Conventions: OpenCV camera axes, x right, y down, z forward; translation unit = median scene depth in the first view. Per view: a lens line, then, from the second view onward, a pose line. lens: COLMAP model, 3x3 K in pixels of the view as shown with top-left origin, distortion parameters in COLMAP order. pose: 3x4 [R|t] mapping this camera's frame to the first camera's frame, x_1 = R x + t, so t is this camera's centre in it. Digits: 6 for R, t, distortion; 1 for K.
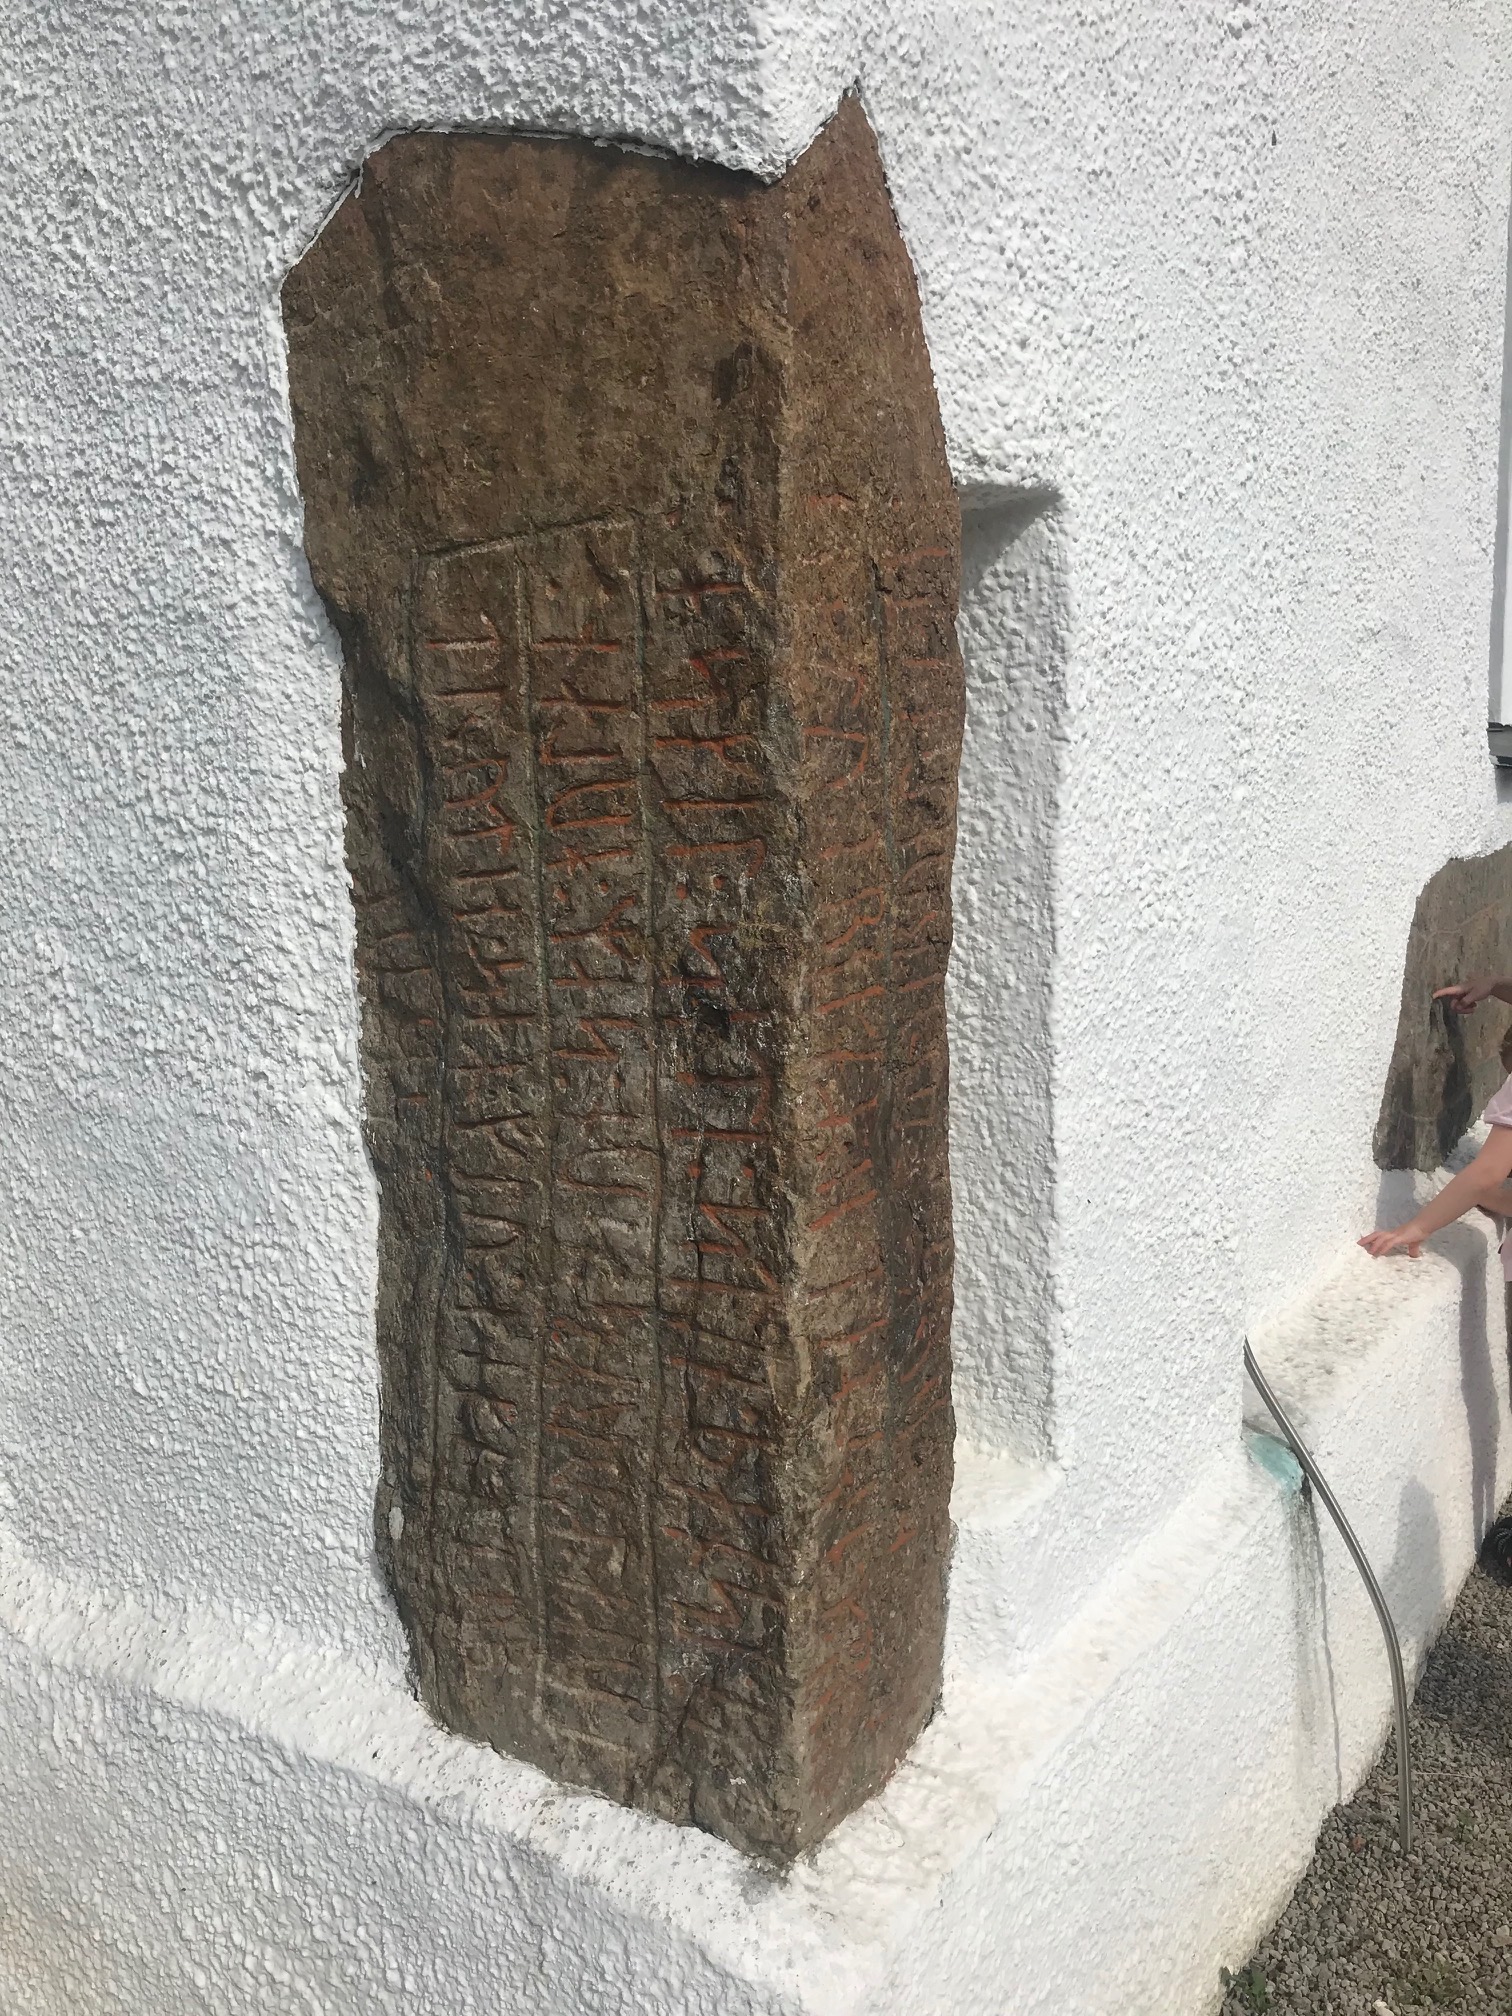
lens RADIAL K [[1665.3, 0, 762.1], [0, 1665.3, 1001.8], [0, 0, 1]] dist [0.004224, 0.009452]
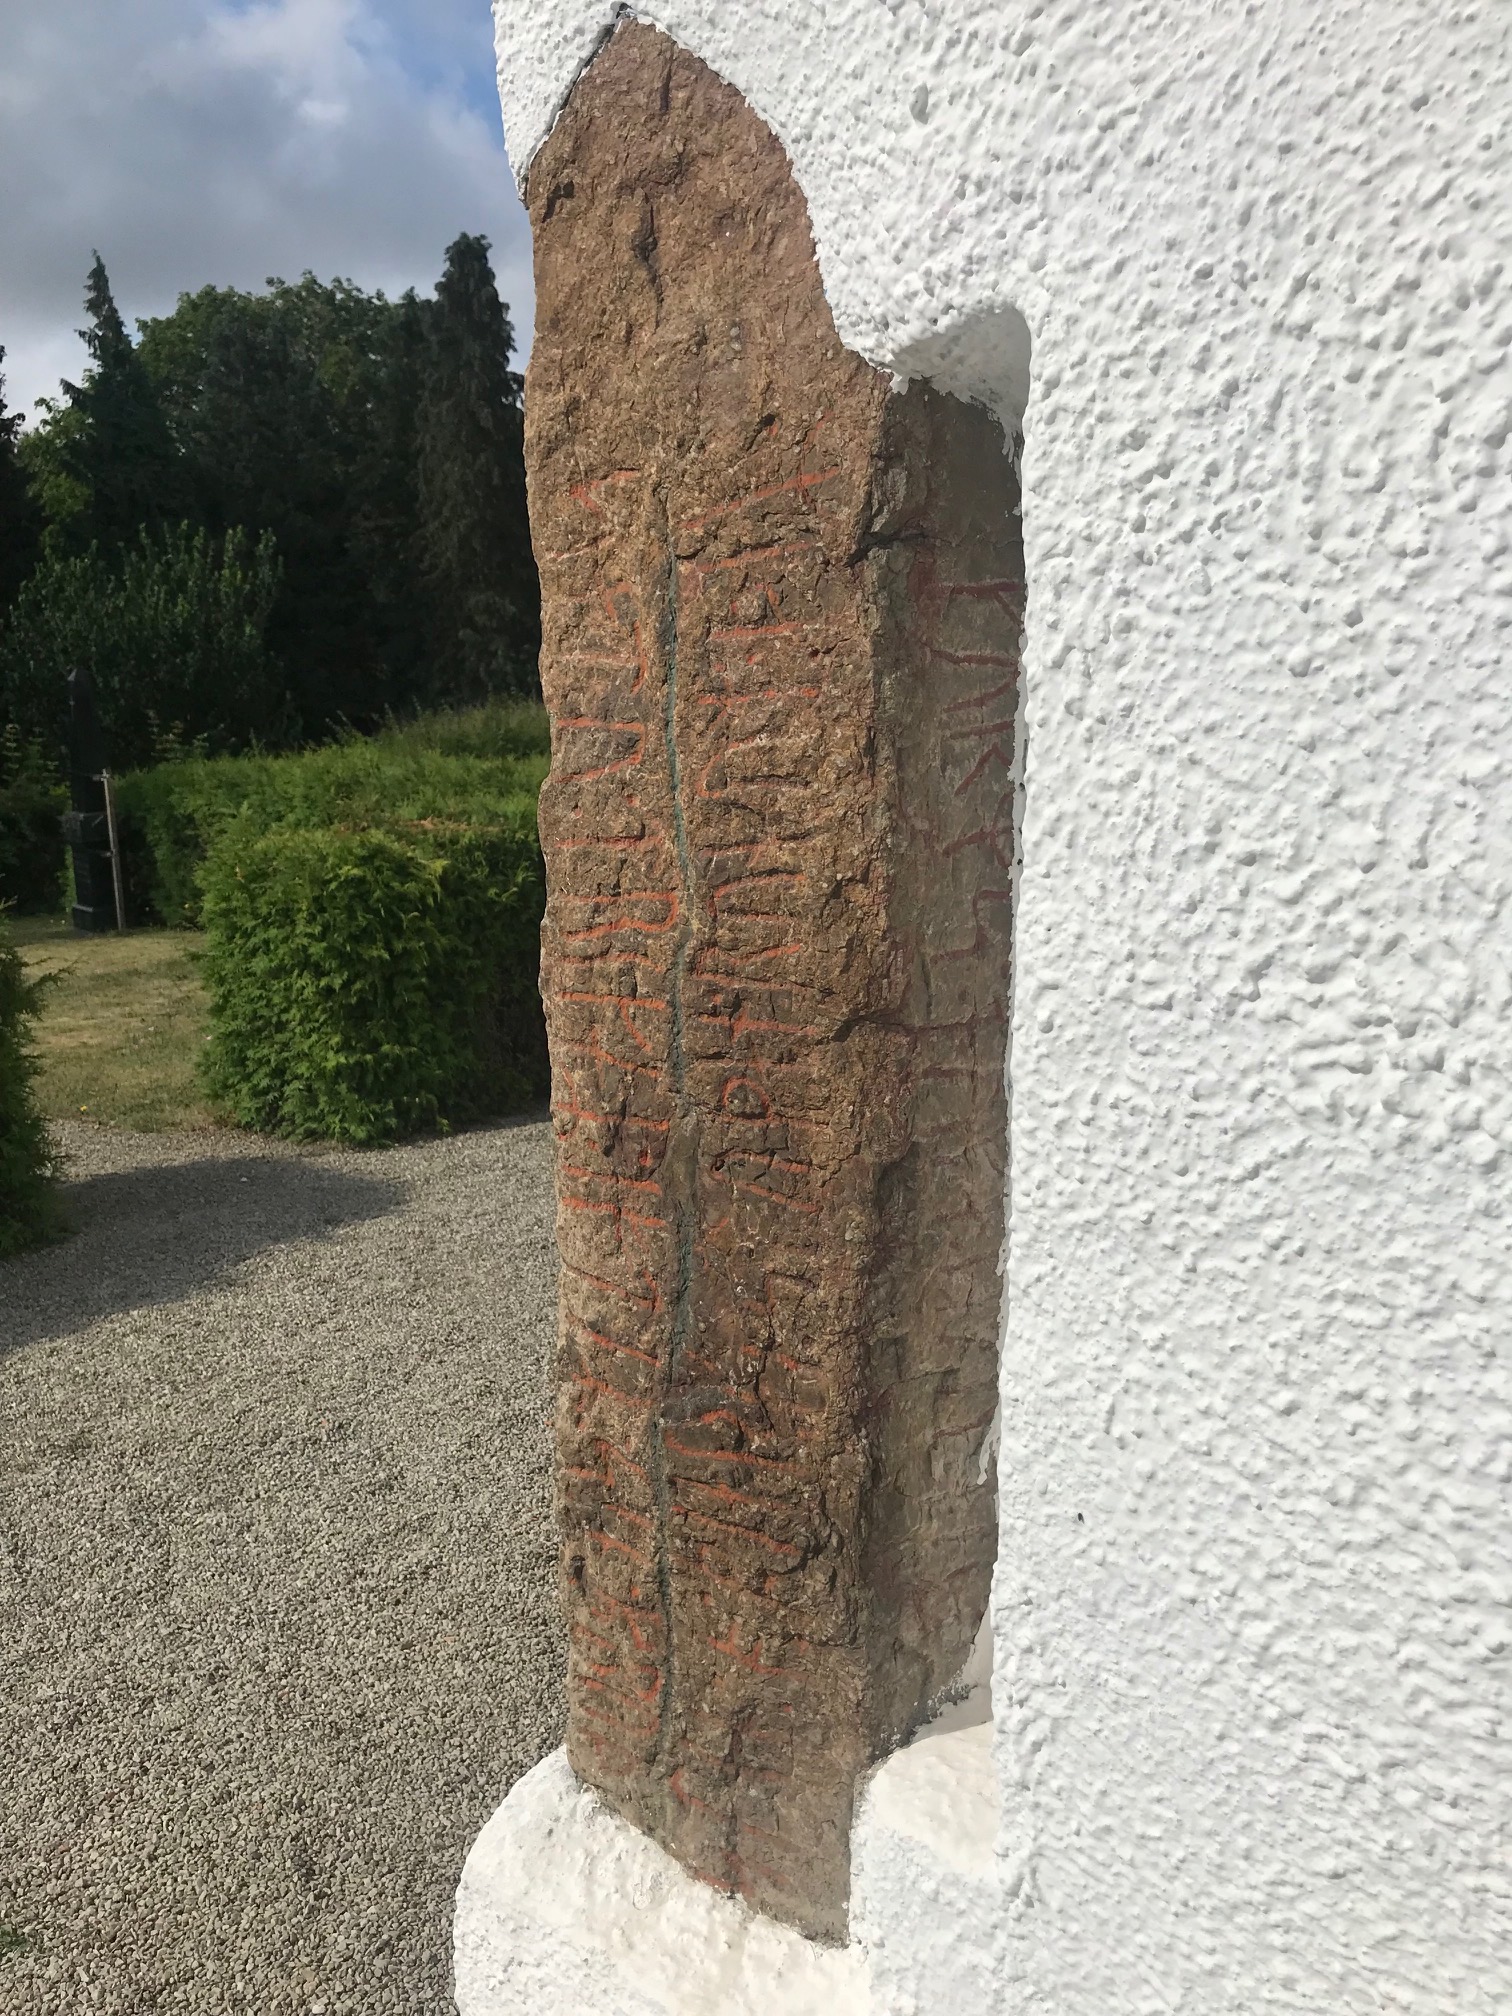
lens RADIAL K [[1665.3, 0, 766.9], [0, 1665.3, 991.2], [0, 0, 1]] dist [0.004224, 0.009452]
pose [[-0.185525, 0.170038, -0.967816, 0.843439], [-0.118934, 0.973788, 0.193886, -0.177958], [0.975415, 0.151077, -0.160439, 1.082017]]
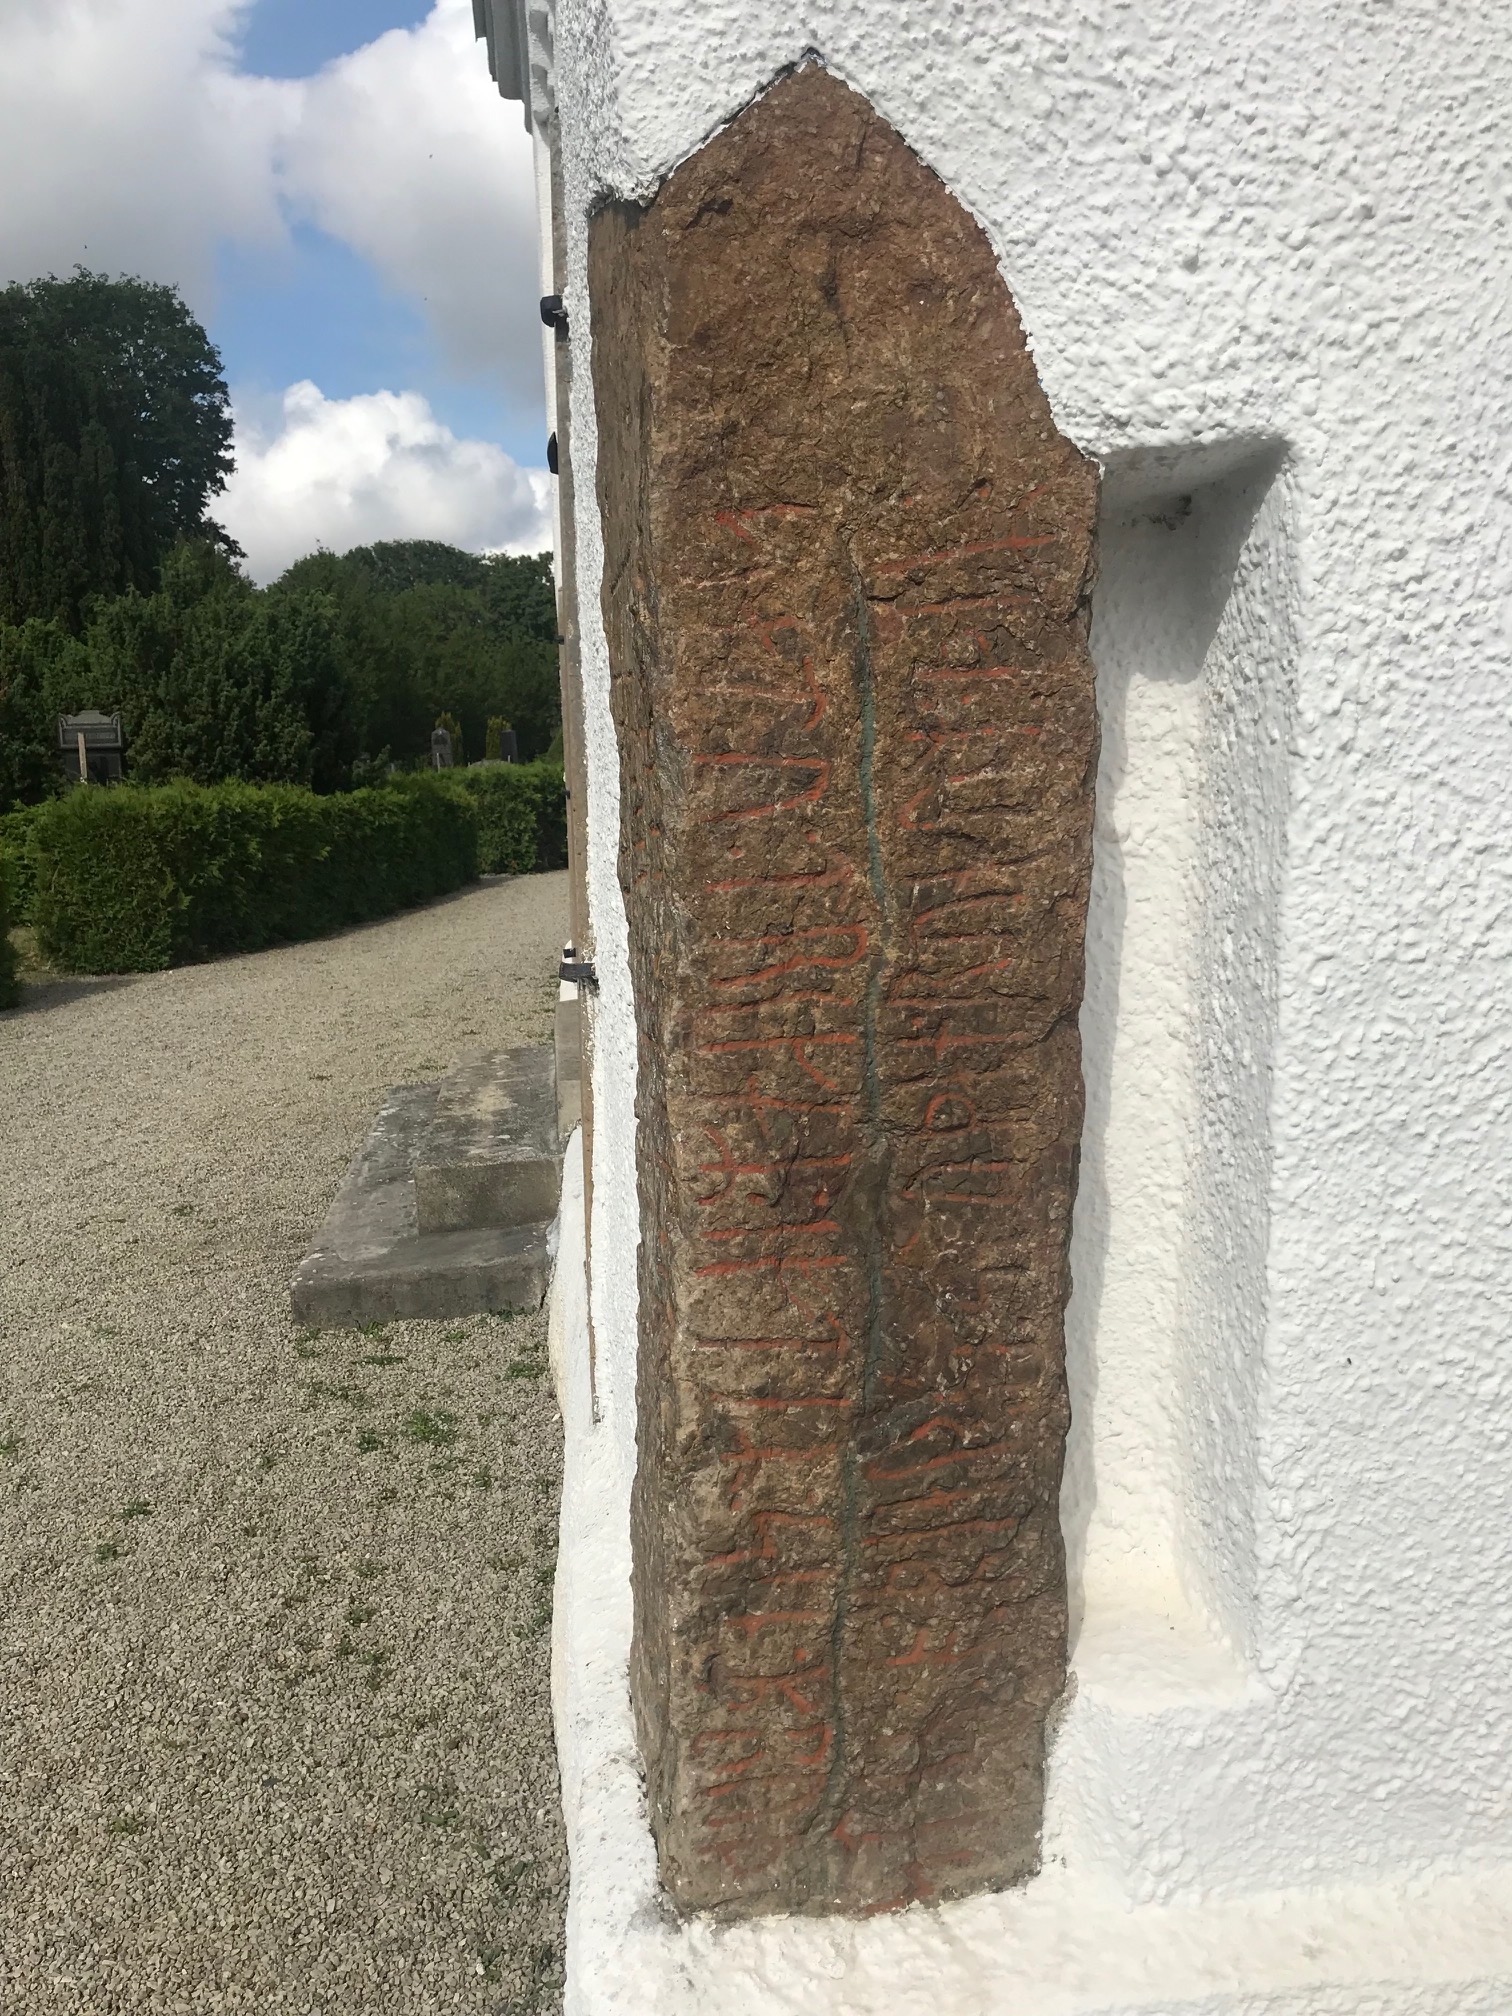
lens RADIAL K [[1665.3, 0, 773.4], [0, 1665.3, 1000.8], [0, 0, 1]] dist [0.004224, 0.009452]
pose [[0.656348, 0.100378, -0.747751, 0.650610], [-0.098306, 0.994039, 0.047150, -0.060208], [0.748026, 0.042561, 0.662303, 0.329124]]
